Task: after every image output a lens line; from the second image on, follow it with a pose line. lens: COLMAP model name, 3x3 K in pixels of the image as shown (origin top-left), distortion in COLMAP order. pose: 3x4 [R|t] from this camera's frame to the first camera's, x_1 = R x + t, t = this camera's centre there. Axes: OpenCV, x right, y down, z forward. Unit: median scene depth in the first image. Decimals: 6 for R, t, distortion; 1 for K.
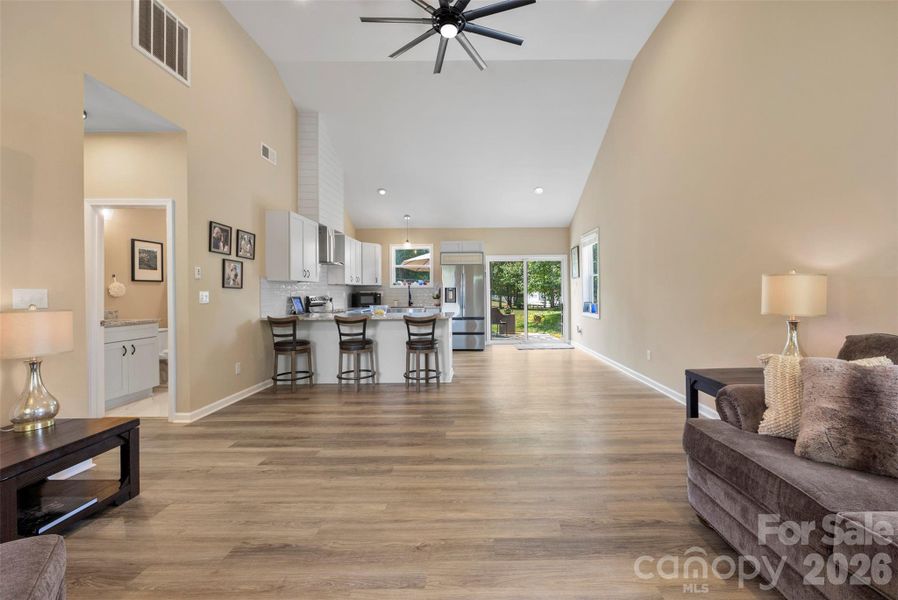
lens RADIAL K [[349.6, 0, 475.8], [0, 349.6, 295.5], [0, 0, 1]] dist [-0.000395, 0.000022]
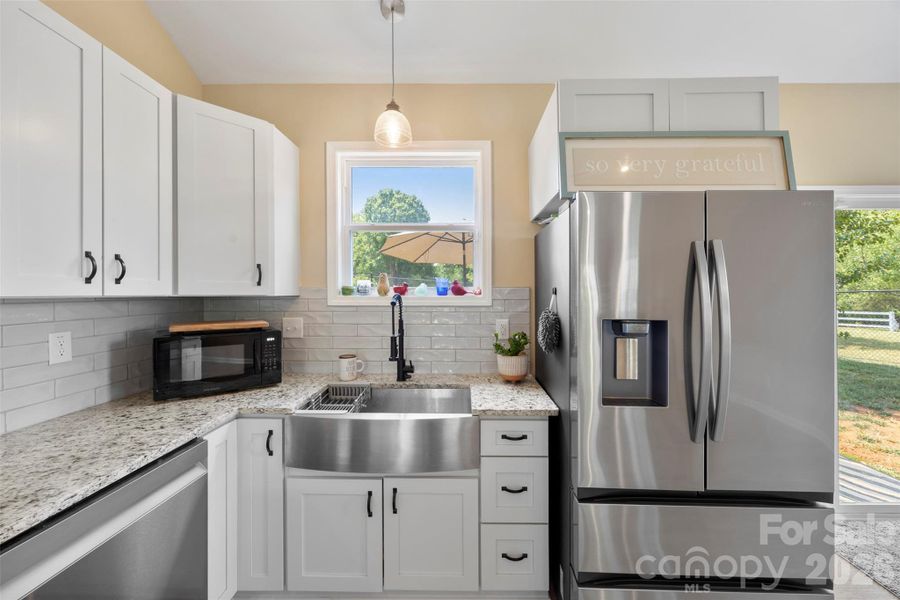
lens RADIAL K [[349.9, 0, 459.6], [0, 349.9, 295.0], [0, 0, 1]] dist [-0.001882, -0.000090]
pose [[0.999708, 0.007139, -0.023102, -0.224797], [-0.007225, 0.999967, -0.003648, -0.048036], [0.023075, 0.003814, 0.999726, 1.188879]]
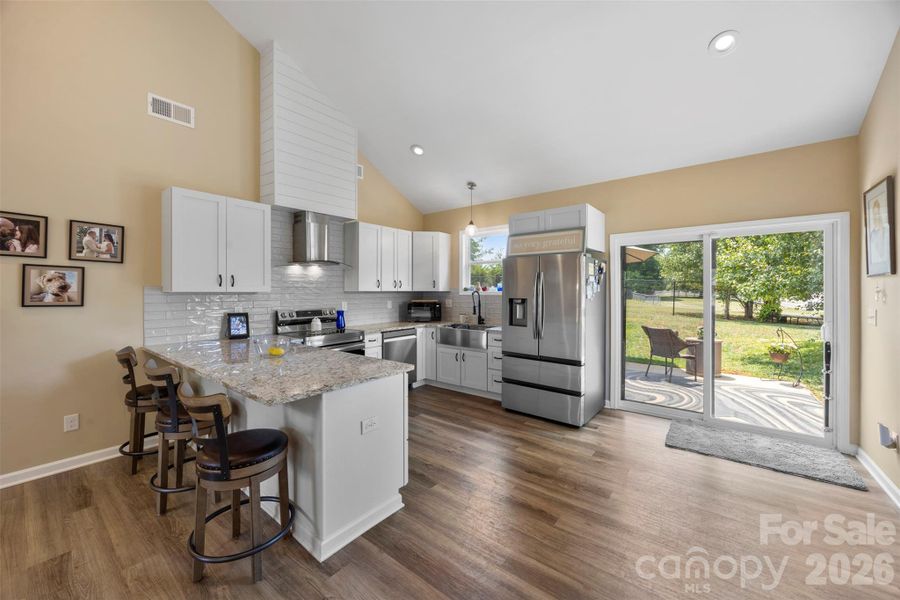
lens RADIAL K [[346.0, 0, 450.2], [0, 346.0, 295.3], [0, 0, 1]] dist [0.003545, -0.000672]
pose [[0.784320, 0.014108, -0.620196, 0.259205], [-0.010870, 0.999900, 0.008999, -0.044643], [0.620261, -0.000316, 0.784395, 0.739477]]
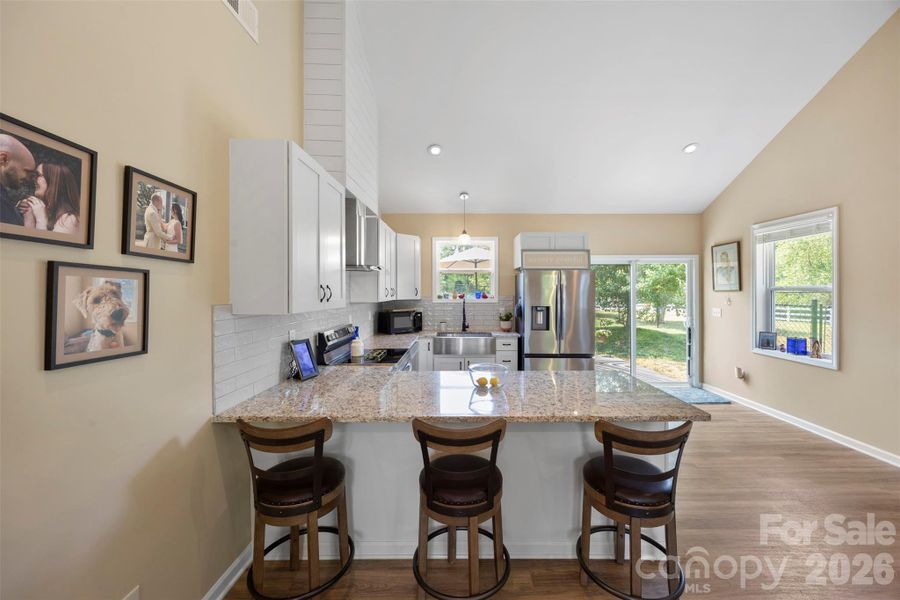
lens RADIAL K [[343.5, 0, 461.0], [0, 343.5, 296.2], [0, 0, 1]] dist [-0.000330, 0.000076]
pose [[0.999957, 0.006568, -0.006545, -0.303495], [-0.006534, 0.999965, 0.005196, -0.061447], [0.006579, -0.005153, 0.999965, 0.554153]]
